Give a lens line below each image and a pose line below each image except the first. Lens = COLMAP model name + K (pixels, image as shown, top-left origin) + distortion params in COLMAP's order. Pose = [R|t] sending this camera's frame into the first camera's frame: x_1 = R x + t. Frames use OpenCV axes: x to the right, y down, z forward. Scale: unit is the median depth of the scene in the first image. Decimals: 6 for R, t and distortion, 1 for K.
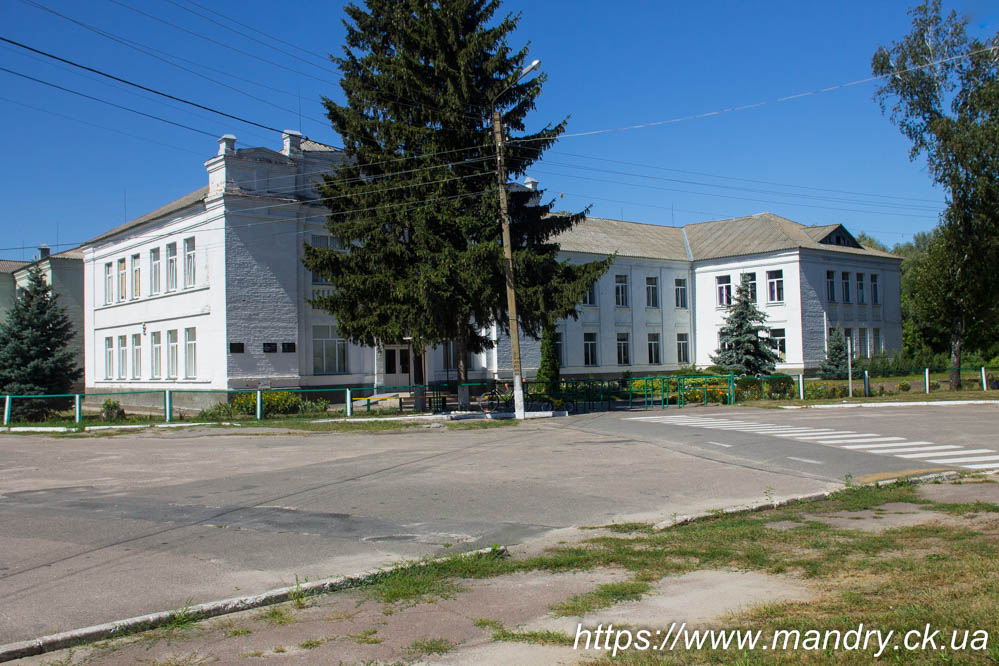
lens RADIAL K [[946.1, 0, 499.5], [0, 946.1, 333.0], [0, 0, 1]] dist [-0.067867, 0.031688]
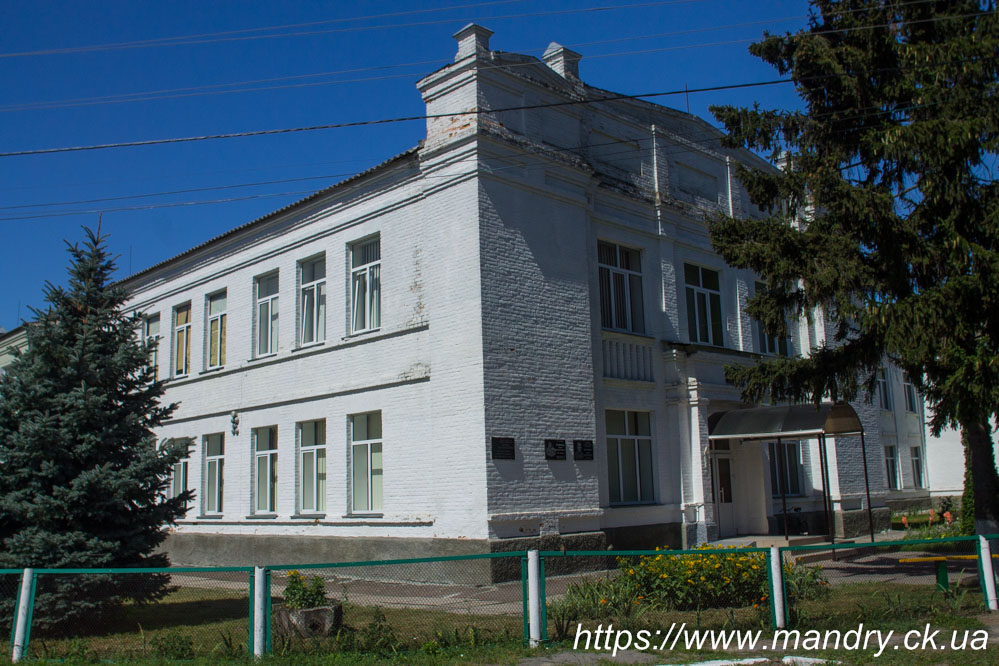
lens RADIAL K [[946.1, 0, 499.5], [0, 946.1, 333.0], [0, 0, 1]] dist [-0.067867, 0.031688]
pose [[0.997421, 0.006413, 0.071492, -0.306542], [0.003757, 0.989972, -0.141216, 0.024682], [-0.071681, 0.141121, 0.987394, 0.514540]]
